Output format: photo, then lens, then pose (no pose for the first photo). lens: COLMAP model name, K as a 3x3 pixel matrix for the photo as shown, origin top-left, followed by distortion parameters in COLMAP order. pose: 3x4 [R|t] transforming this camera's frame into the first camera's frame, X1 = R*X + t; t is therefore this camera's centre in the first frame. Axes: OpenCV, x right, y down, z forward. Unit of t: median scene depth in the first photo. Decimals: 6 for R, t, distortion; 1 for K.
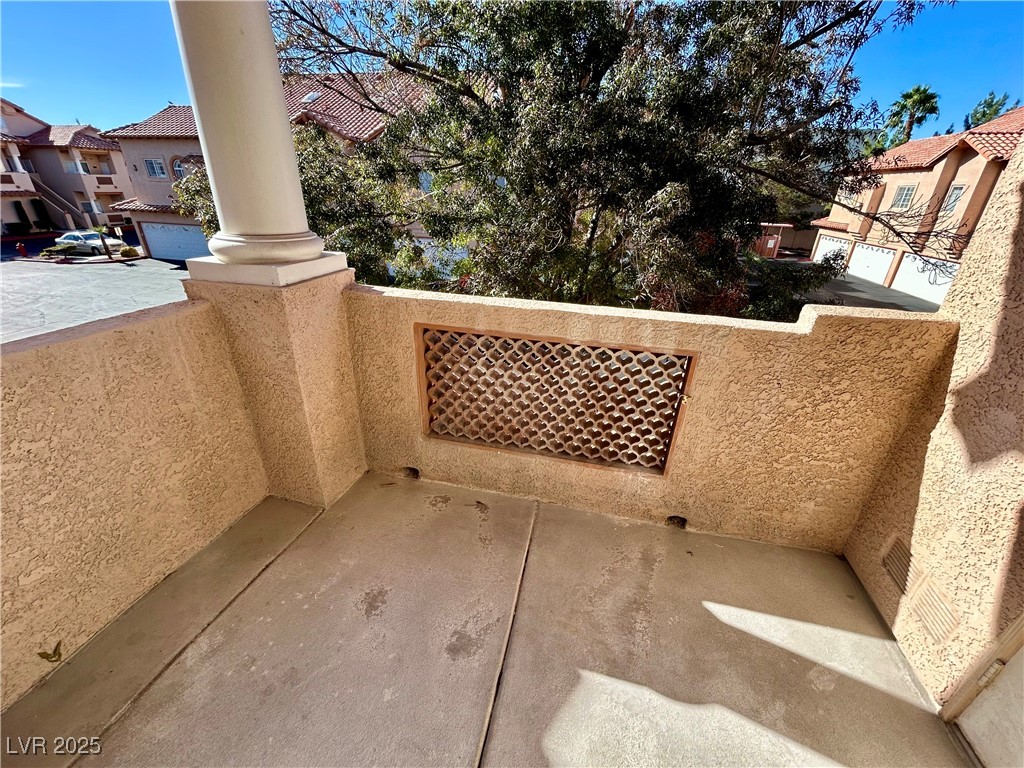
lens RADIAL K [[412.6, 0, 512.7], [0, 412.6, 382.5], [0, 0, 1]] dist [-0.000959, 0.000329]
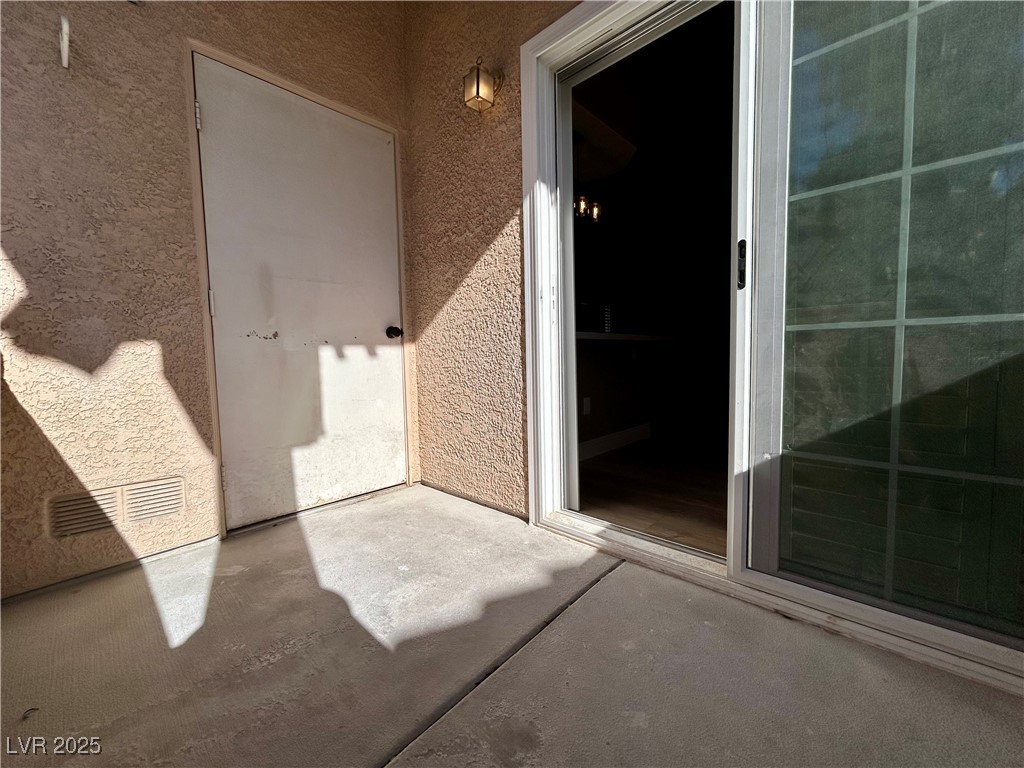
lens RADIAL K [[412.6, 0, 512.7], [0, 412.6, 382.5], [0, 0, 1]] dist [-0.000959, 0.000329]
pose [[-0.878120, -0.044651, 0.476352, -0.411974], [0.196721, 0.873883, 0.444555, -0.051571], [-0.436126, 0.484082, -0.758590, 1.326487]]
